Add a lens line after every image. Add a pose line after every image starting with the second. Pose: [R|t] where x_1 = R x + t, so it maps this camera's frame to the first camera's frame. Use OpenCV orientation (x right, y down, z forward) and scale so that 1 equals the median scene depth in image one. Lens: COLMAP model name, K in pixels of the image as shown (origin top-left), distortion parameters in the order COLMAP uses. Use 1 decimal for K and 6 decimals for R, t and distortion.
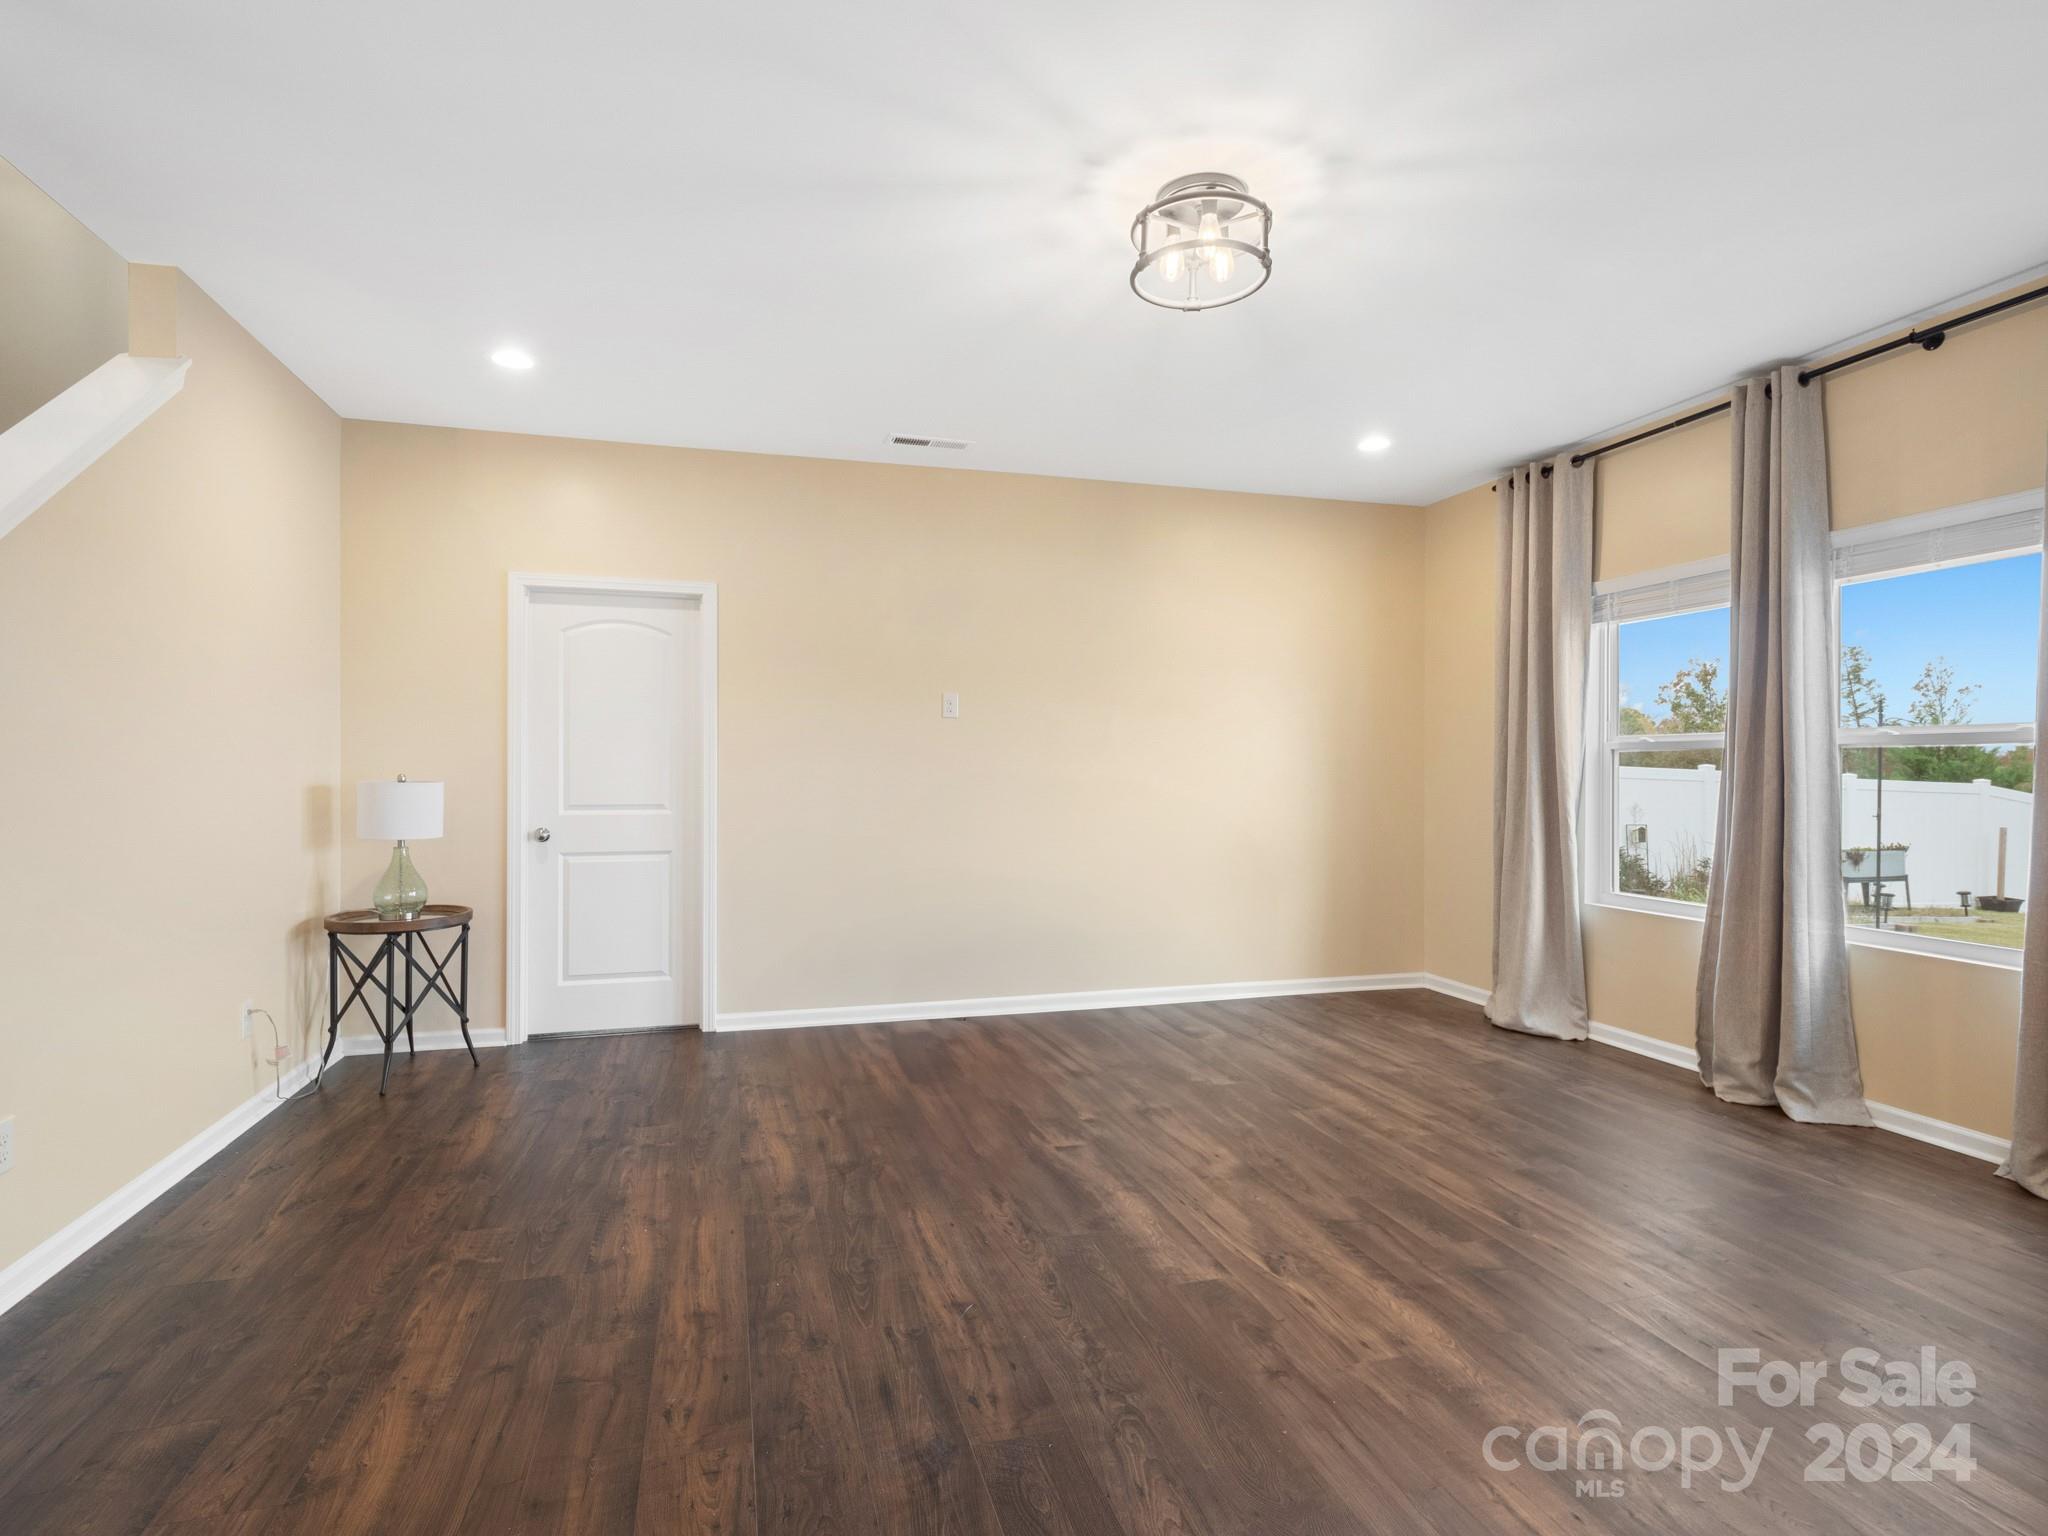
lens RADIAL K [[1009.5, 0, 1030.3], [0, 1009.5, 758.8], [0, 0, 1]] dist [0.001812, -0.005629]
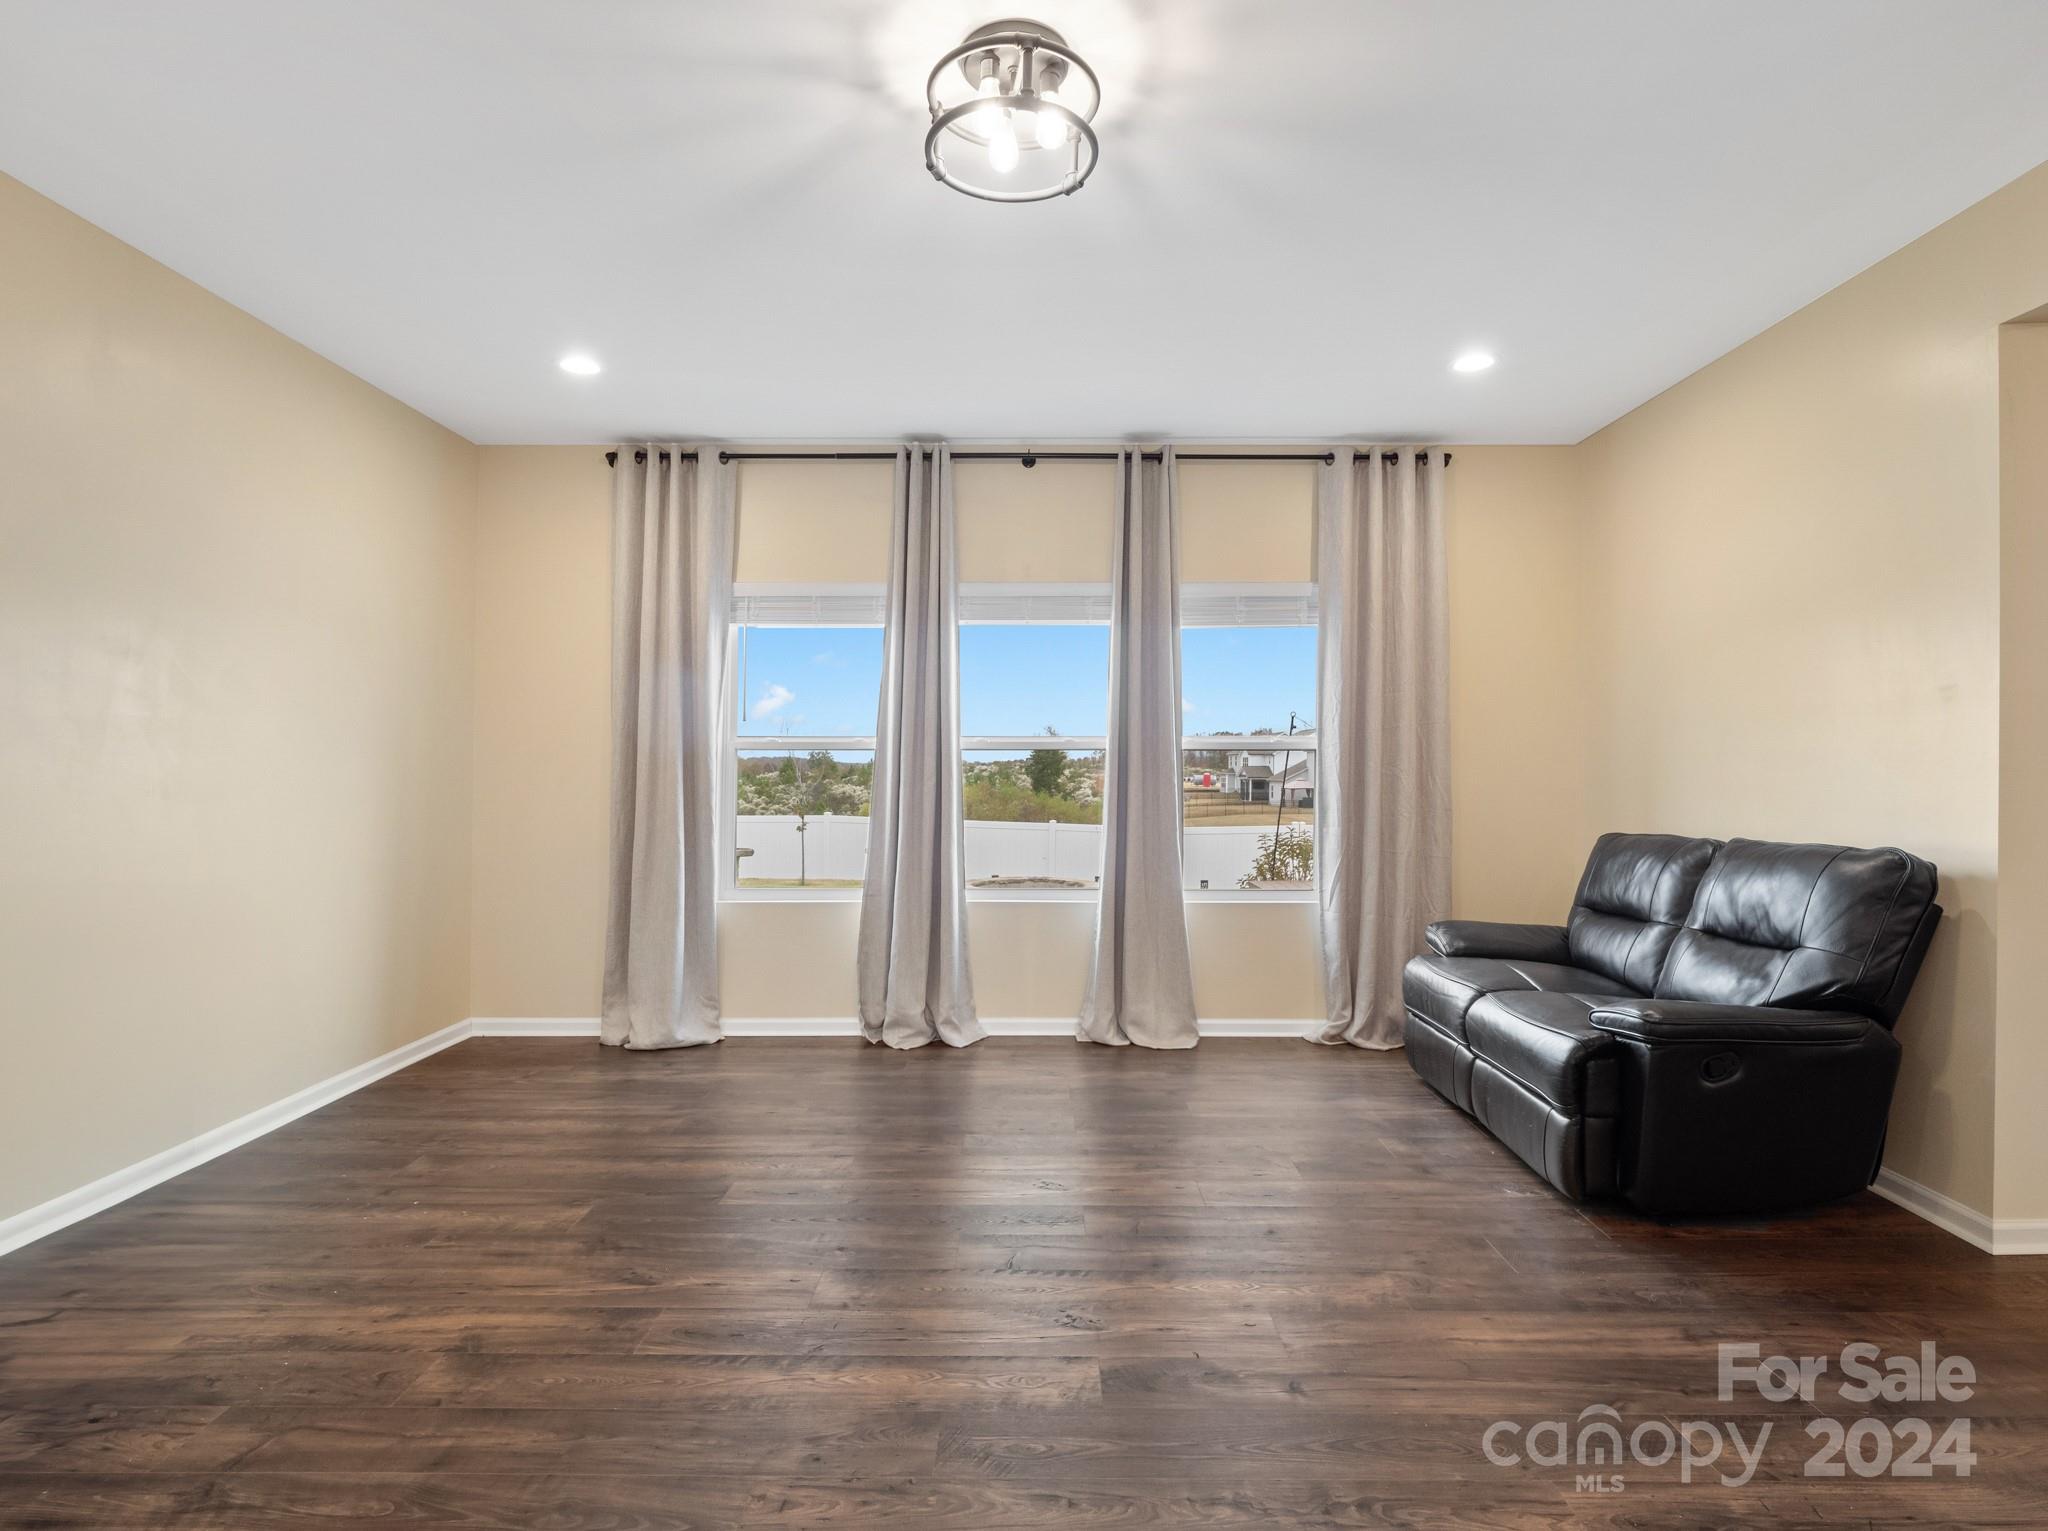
lens RADIAL K [[1043.8, 0, 1020.0], [0, 1043.8, 747.4], [0, 0, 1]] dist [0.013063, 0.001088]
pose [[0.289246, 0.016023, 0.957121, -0.432553], [-0.007761, 0.999866, -0.014393, 0.004545], [-0.957223, -0.003265, 0.289332, 0.511664]]
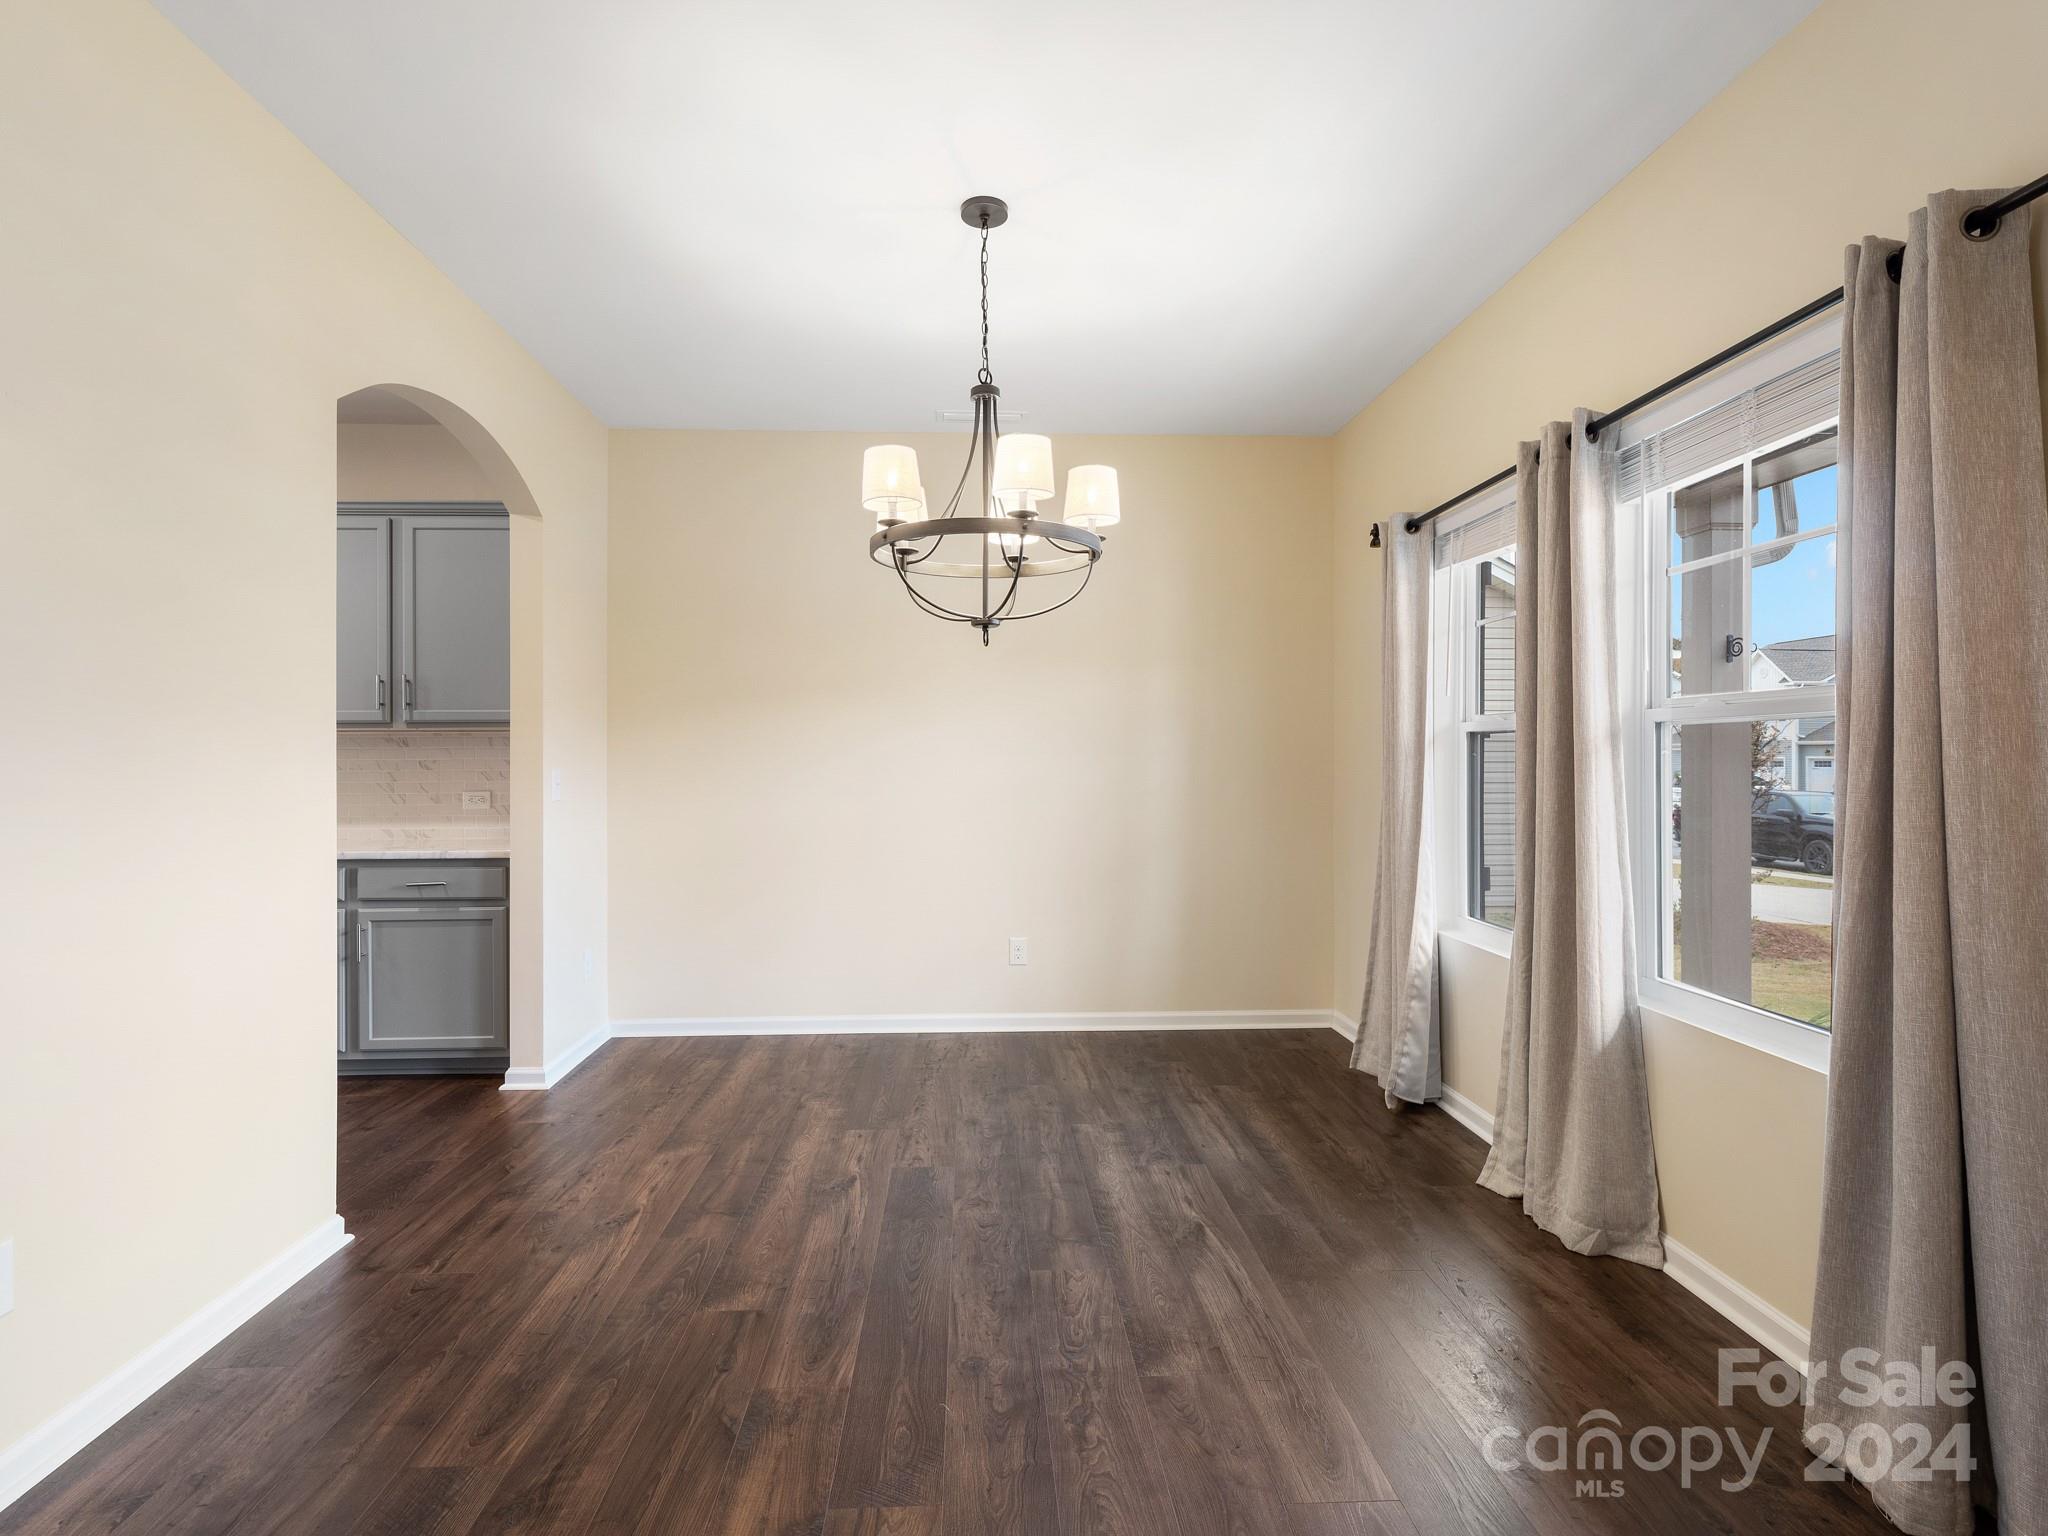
lens RADIAL K [[1009.5, 0, 1015.2], [0, 1009.5, 765.5], [0, 0, 1]] dist [0.001812, -0.005629]
pose [[-0.965644, -0.009372, 0.259699, 0.104501], [-0.011024, 0.999927, -0.004905, 0.032994], [-0.259634, -0.007599, -0.965677, 1.306830]]
